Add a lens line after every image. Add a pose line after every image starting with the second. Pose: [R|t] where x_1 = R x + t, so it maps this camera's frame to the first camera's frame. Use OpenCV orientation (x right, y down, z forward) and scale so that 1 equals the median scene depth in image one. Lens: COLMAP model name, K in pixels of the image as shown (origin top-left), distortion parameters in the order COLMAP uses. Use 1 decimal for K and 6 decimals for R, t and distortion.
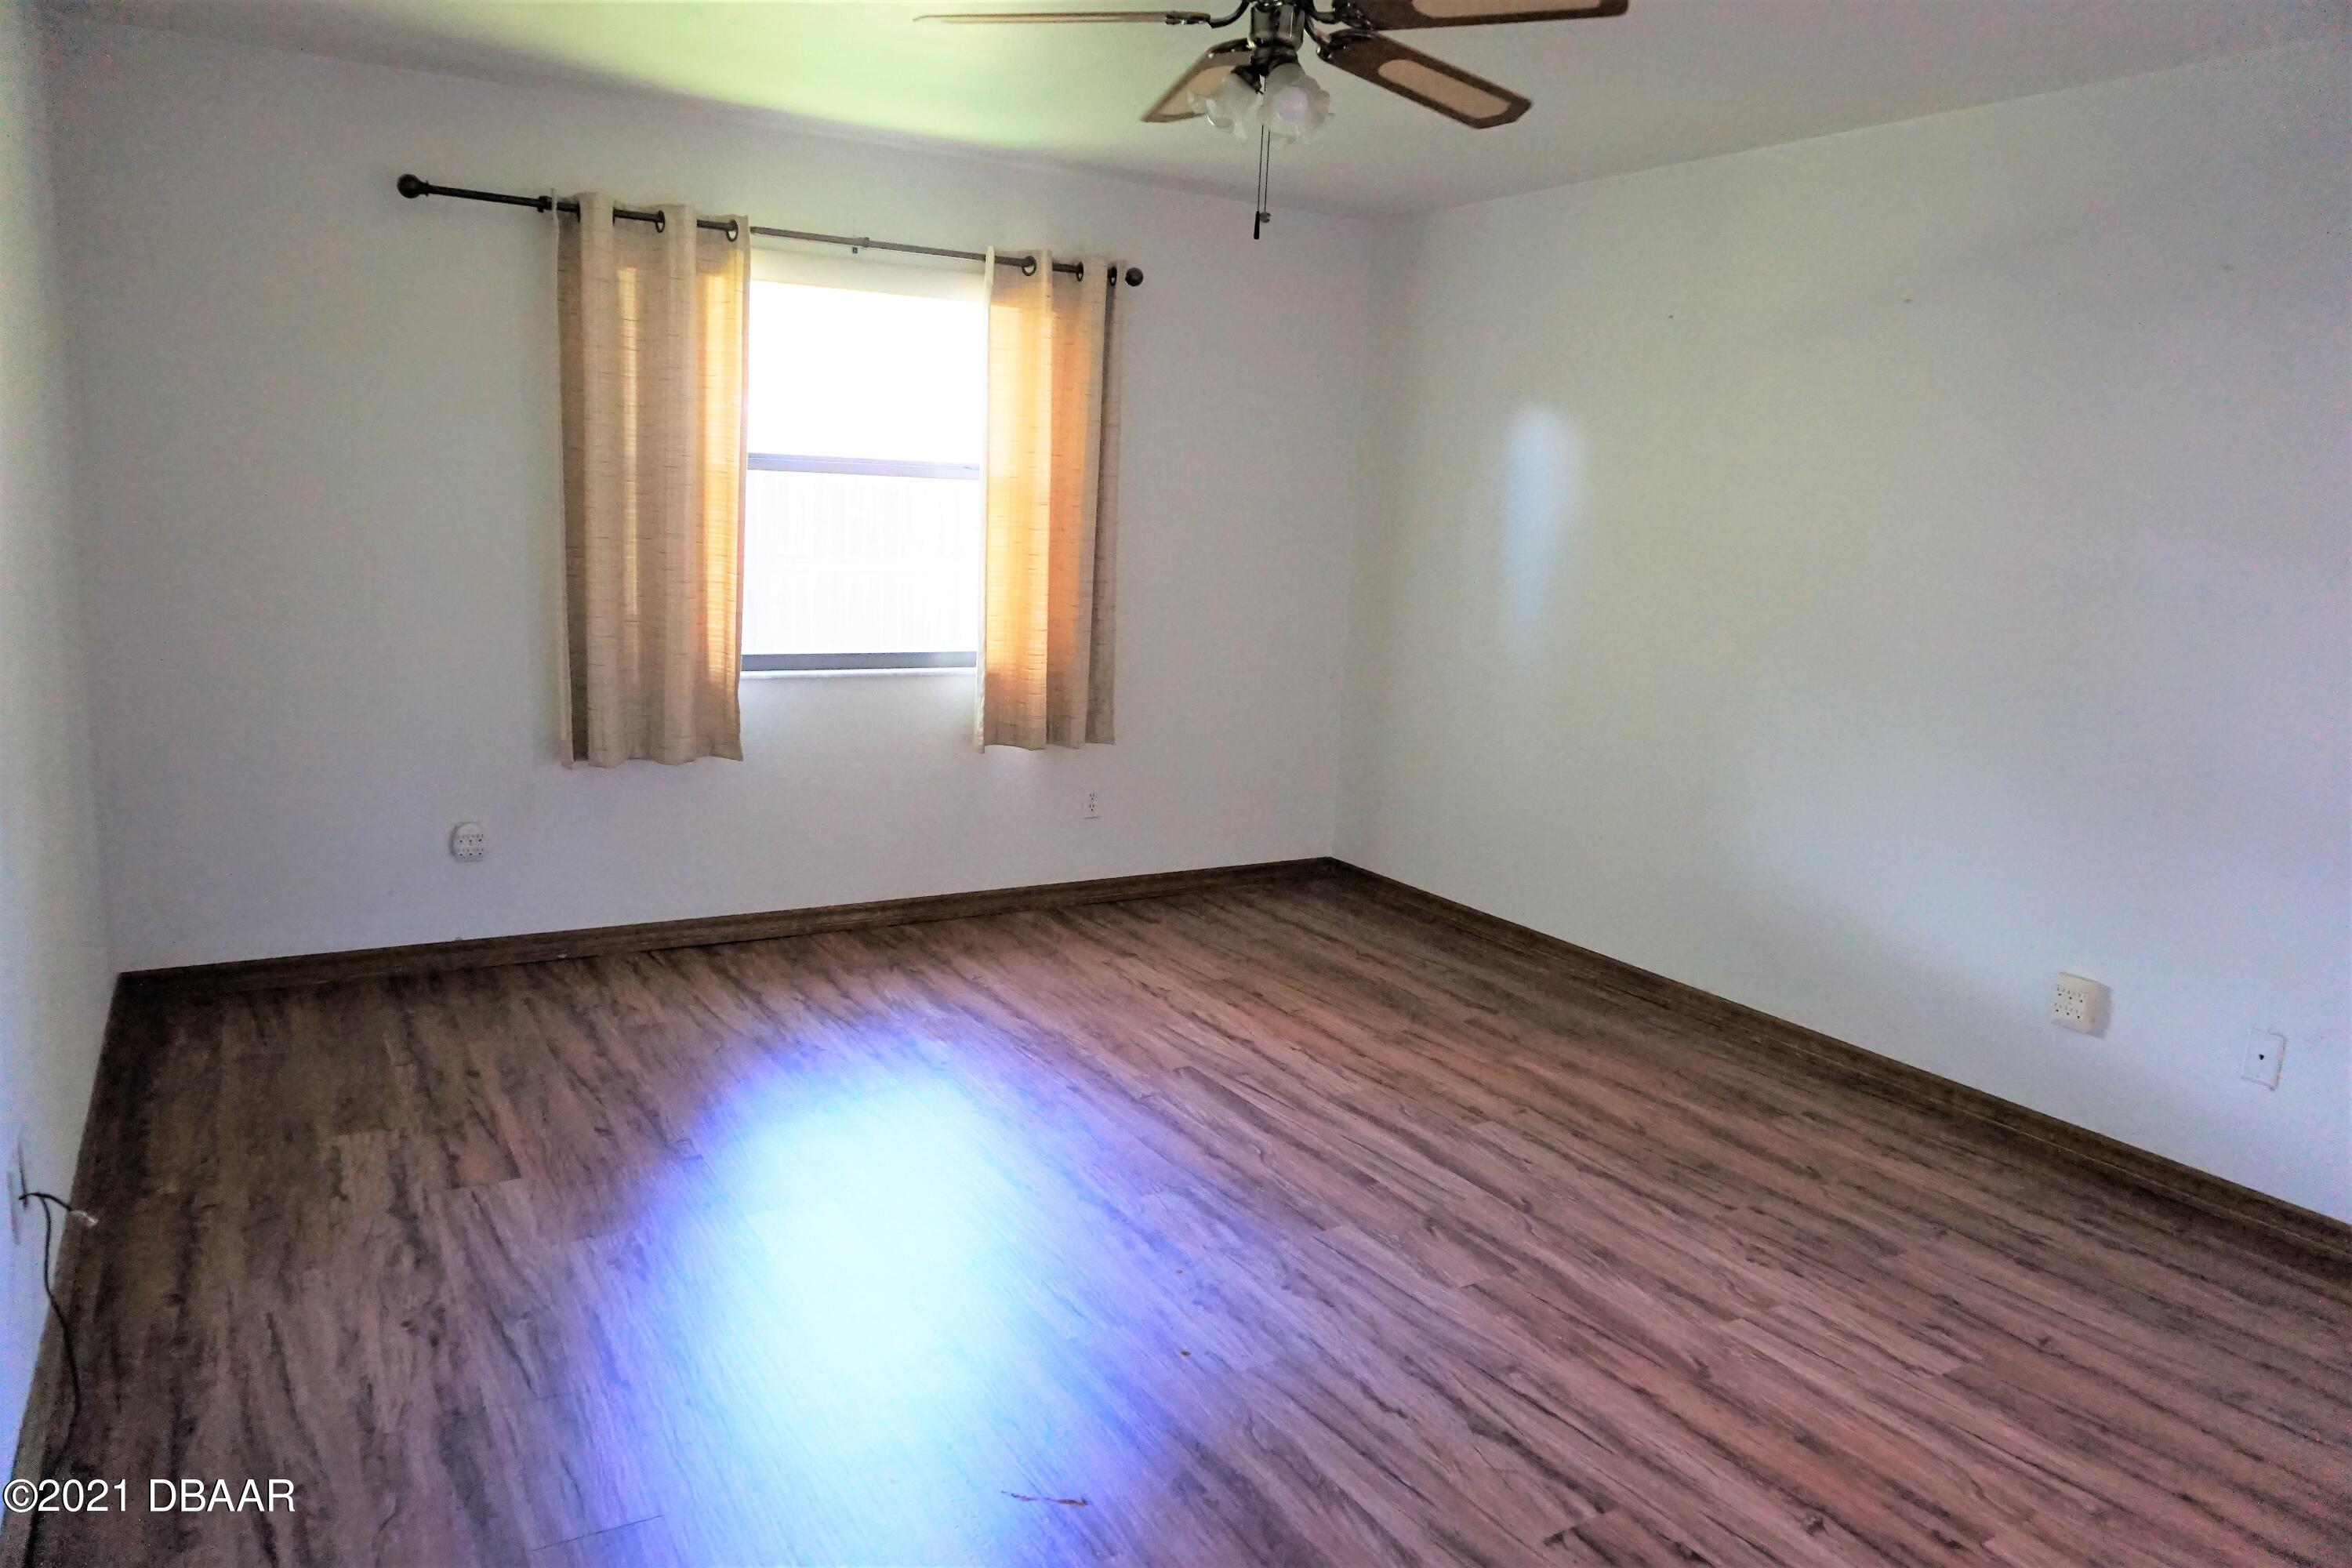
lens RADIAL K [[1576.5, 0, 1179.4], [0, 1576.5, 773.8], [0, 0, 1]] dist [-0.049612, 0.039076]
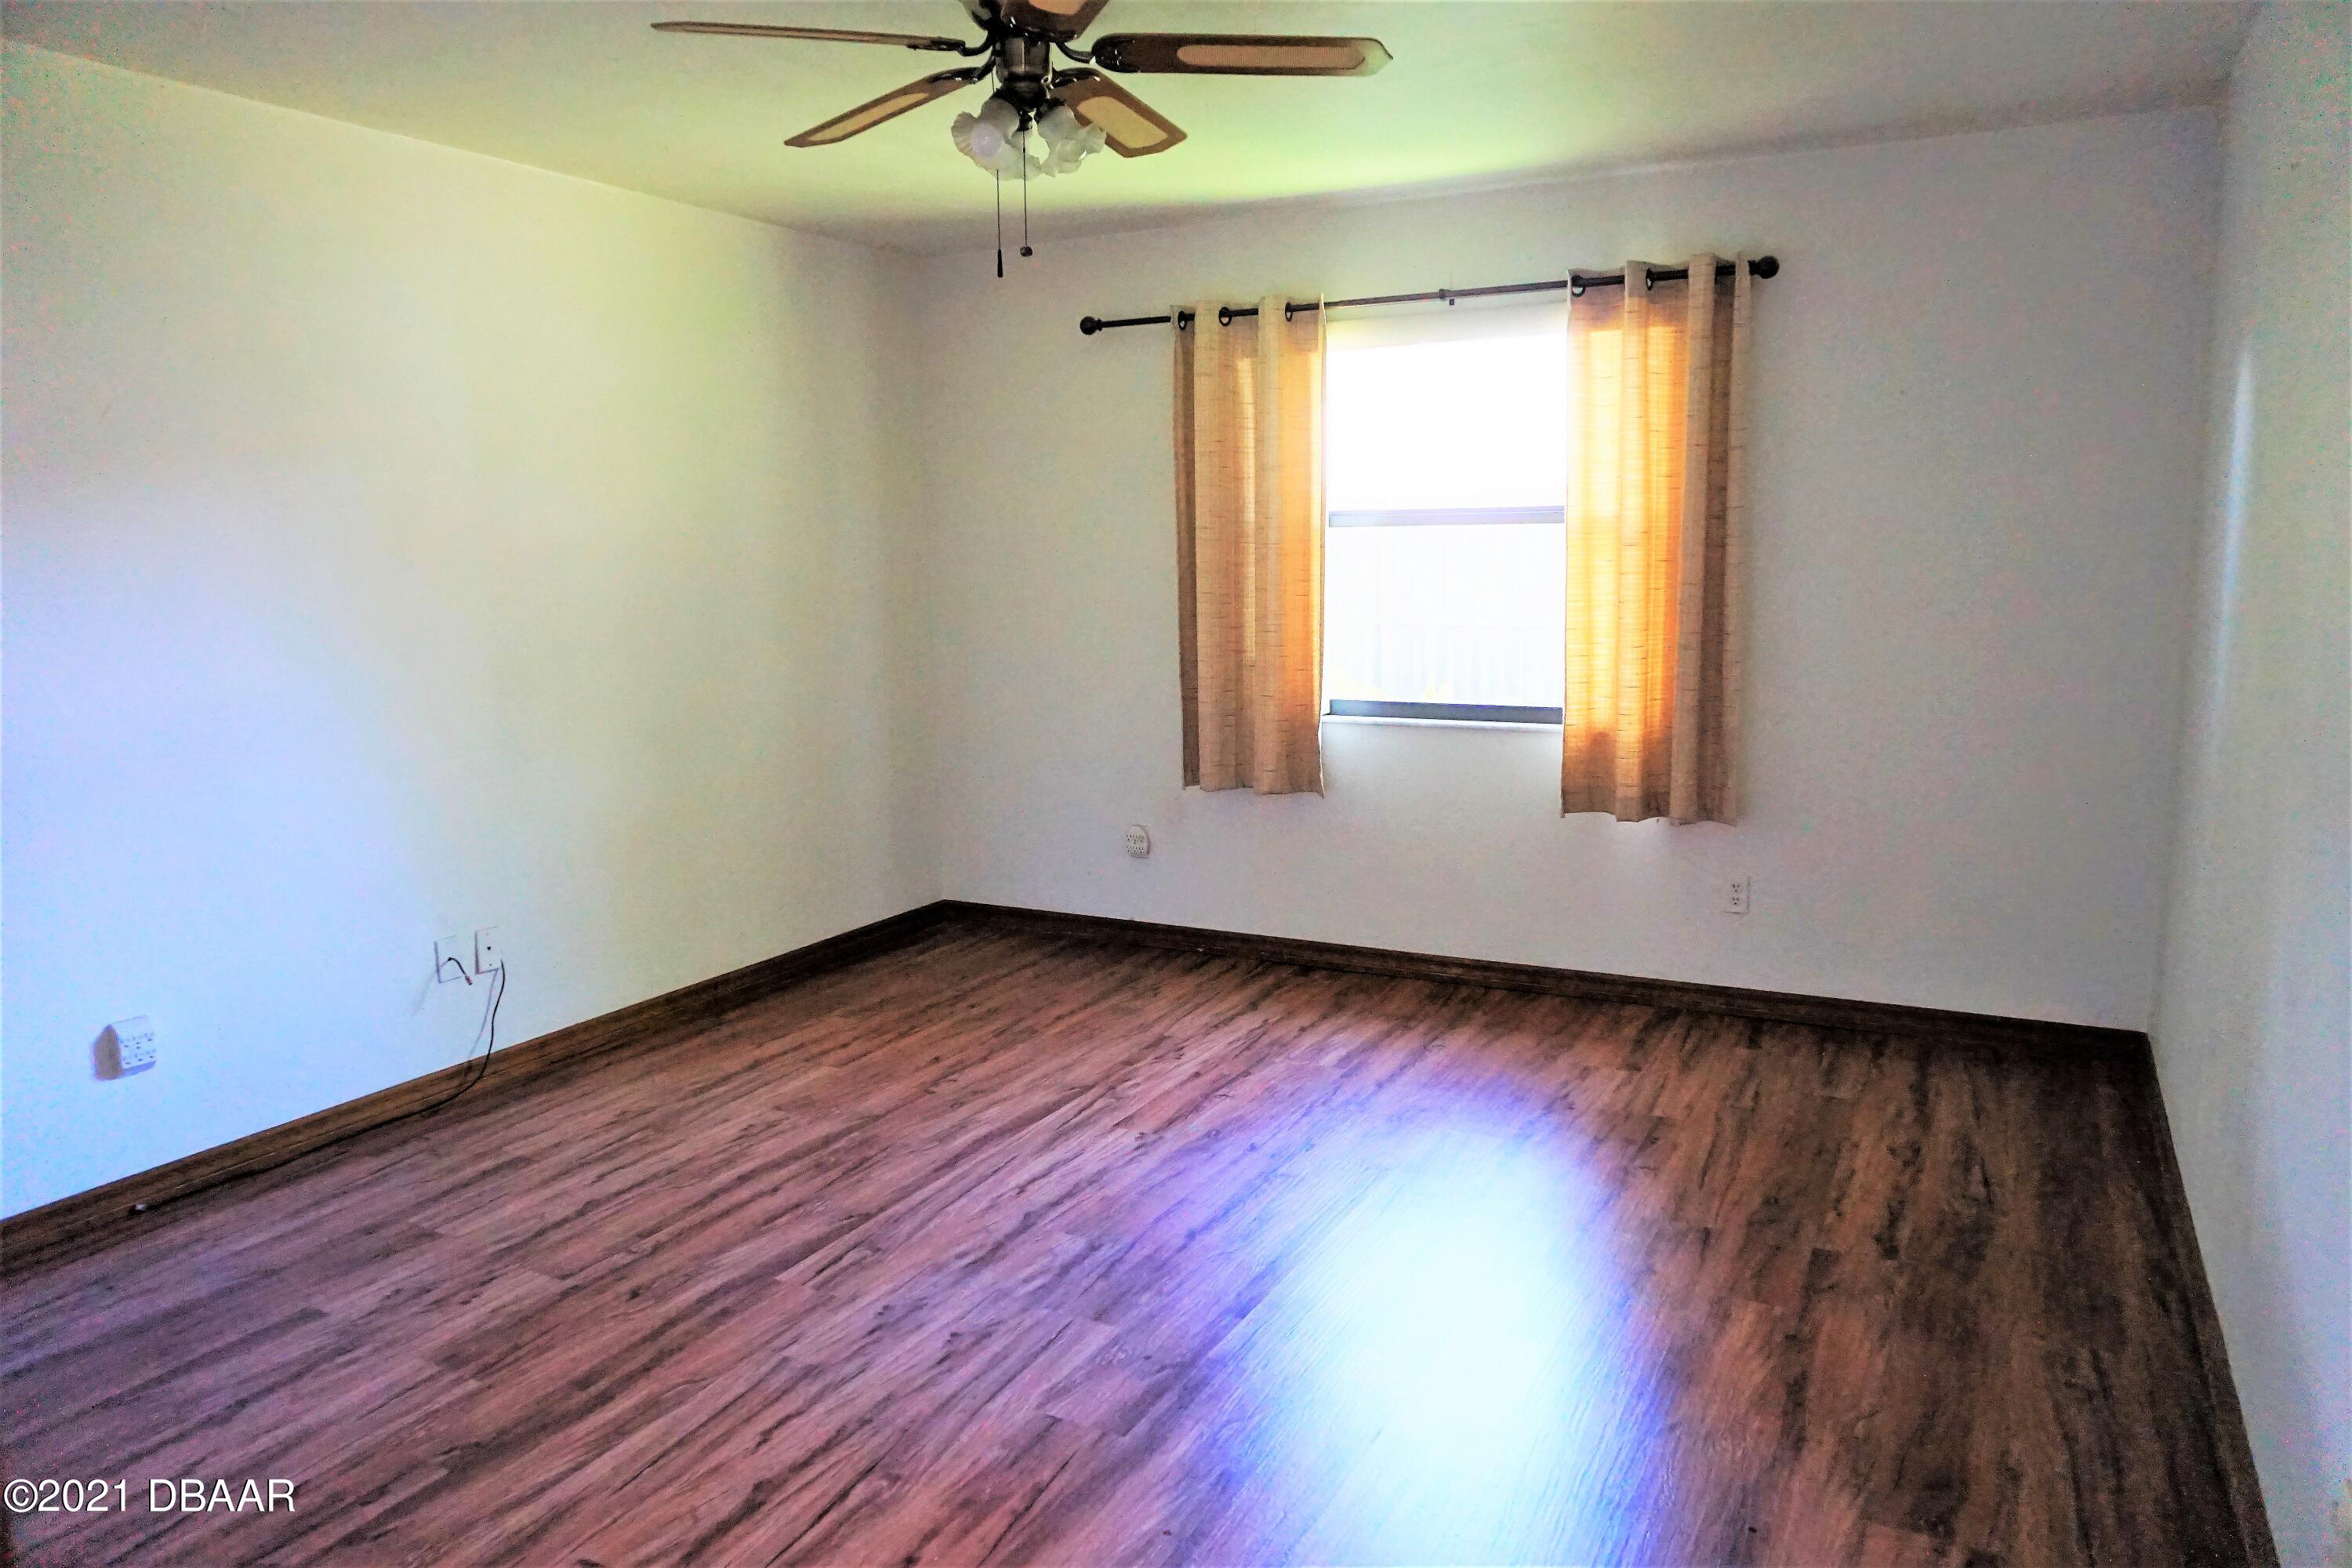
lens RADIAL K [[1576.5, 0, 1179.4], [0, 1576.5, 773.8], [0, 0, 1]] dist [-0.049612, 0.039076]
pose [[0.510501, 0.072784, -0.856791, 0.661103], [-0.108658, 0.993884, 0.019689, -0.039517], [0.852984, 0.083046, 0.515287, 0.404707]]
